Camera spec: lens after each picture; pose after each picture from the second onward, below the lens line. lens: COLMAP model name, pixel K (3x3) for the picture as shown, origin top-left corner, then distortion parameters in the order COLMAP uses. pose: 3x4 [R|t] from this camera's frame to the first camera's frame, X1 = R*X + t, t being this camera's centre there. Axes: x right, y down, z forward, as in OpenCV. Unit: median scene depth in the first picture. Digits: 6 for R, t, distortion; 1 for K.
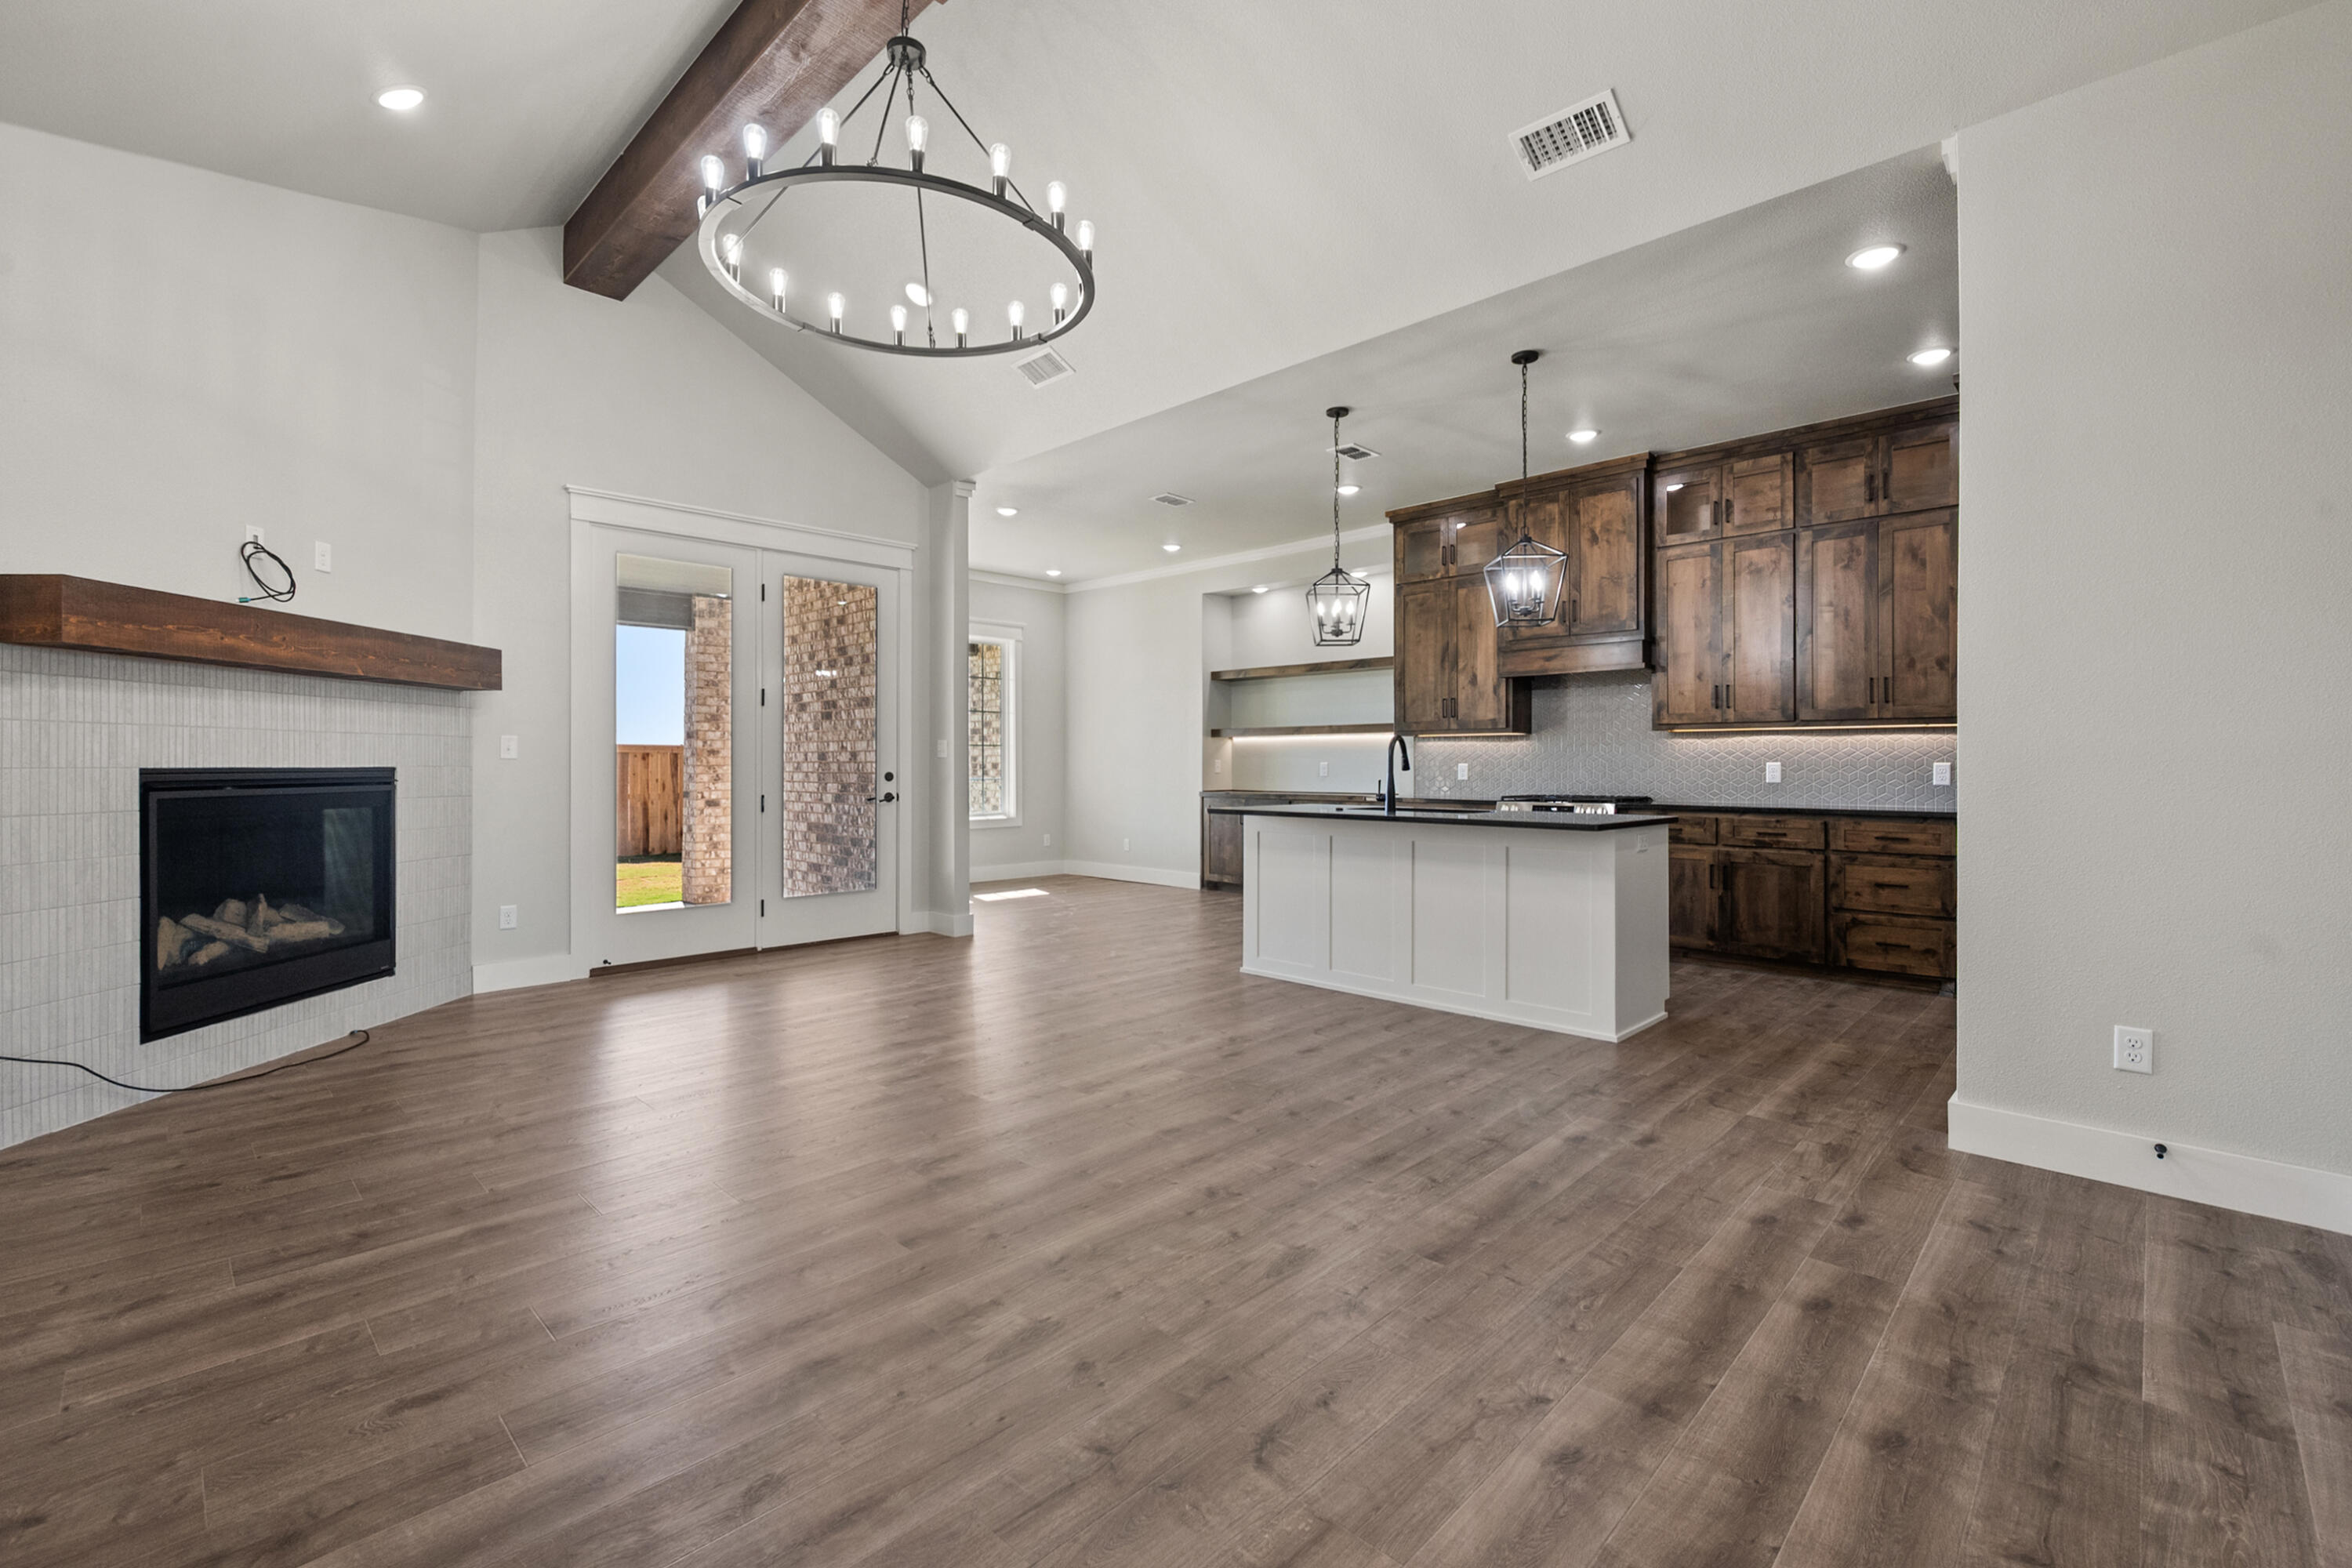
lens RADIAL K [[1012.9, 0, 1186.9], [0, 1012.9, 773.9], [0, 0, 1]] dist [0.001486, 0.000070]
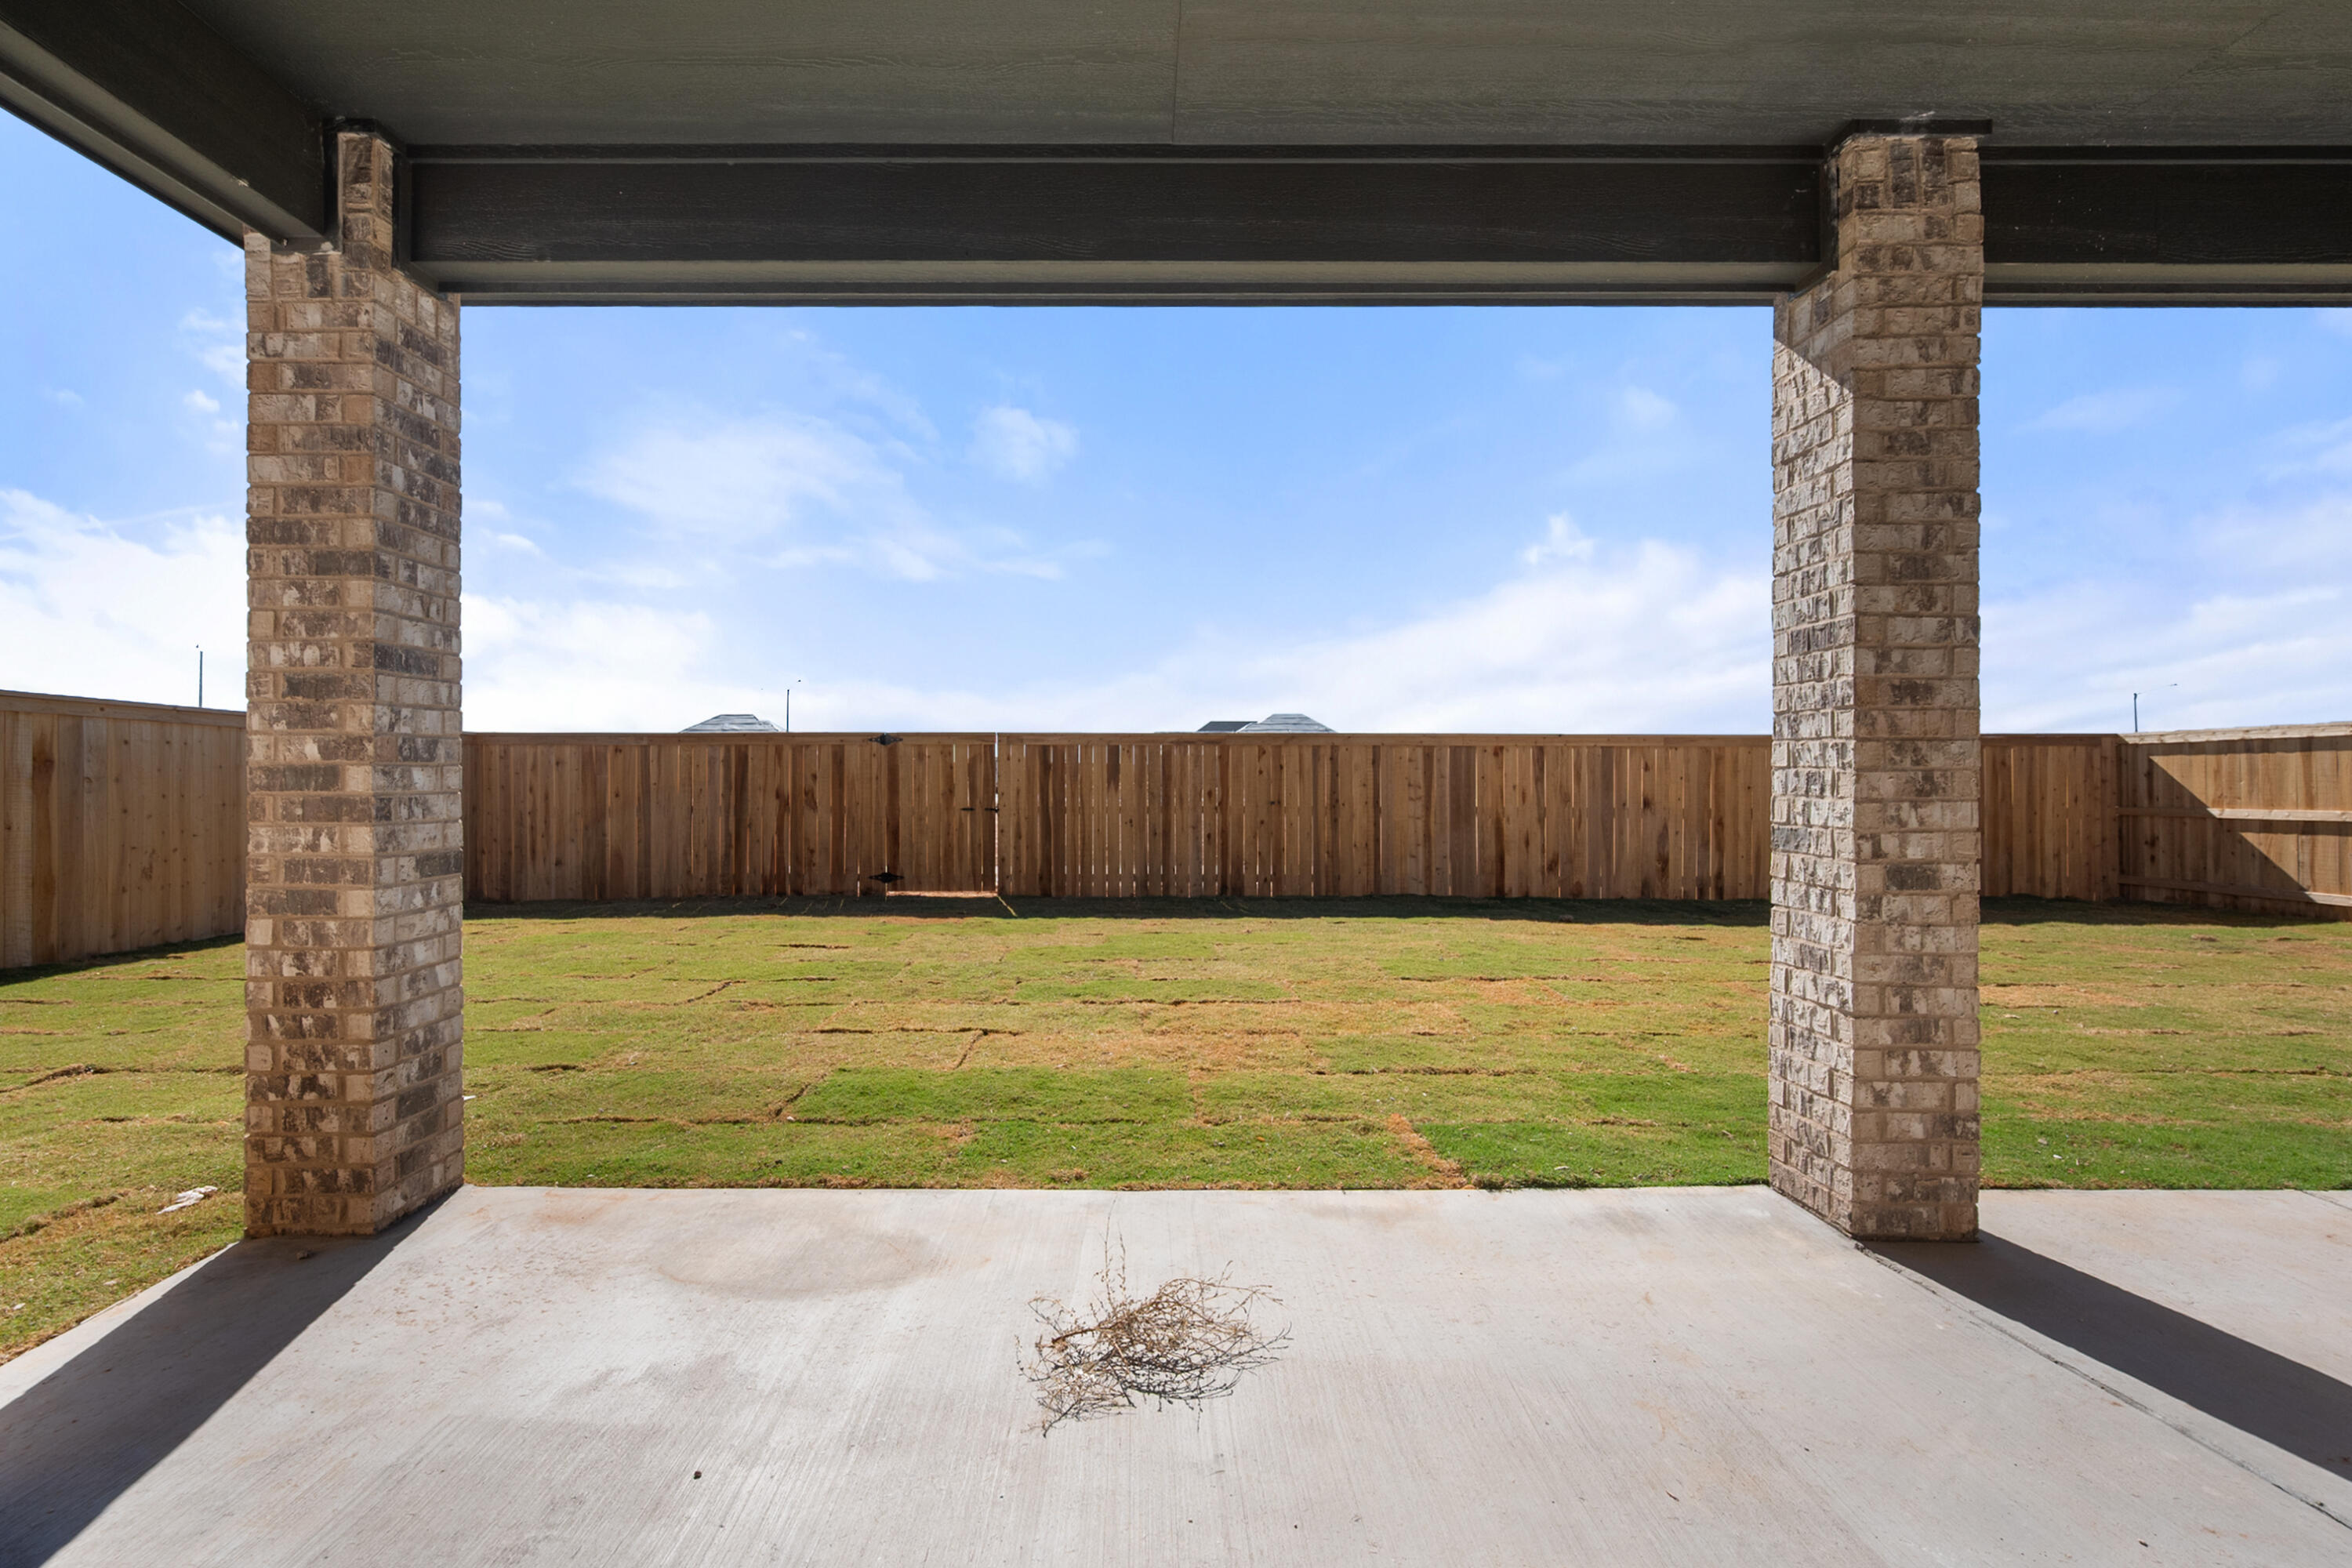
lens RADIAL K [[931.6, 0, 1167.0], [0, 931.6, 771.7], [0, 0, 1]] dist [0.000260, 0.000213]
pose [[0.713594, -0.004284, -0.700546, -0.441573], [-0.001496, 0.999970, -0.007639, 0.002768], [0.700558, 0.006499, 0.713566, 0.688558]]
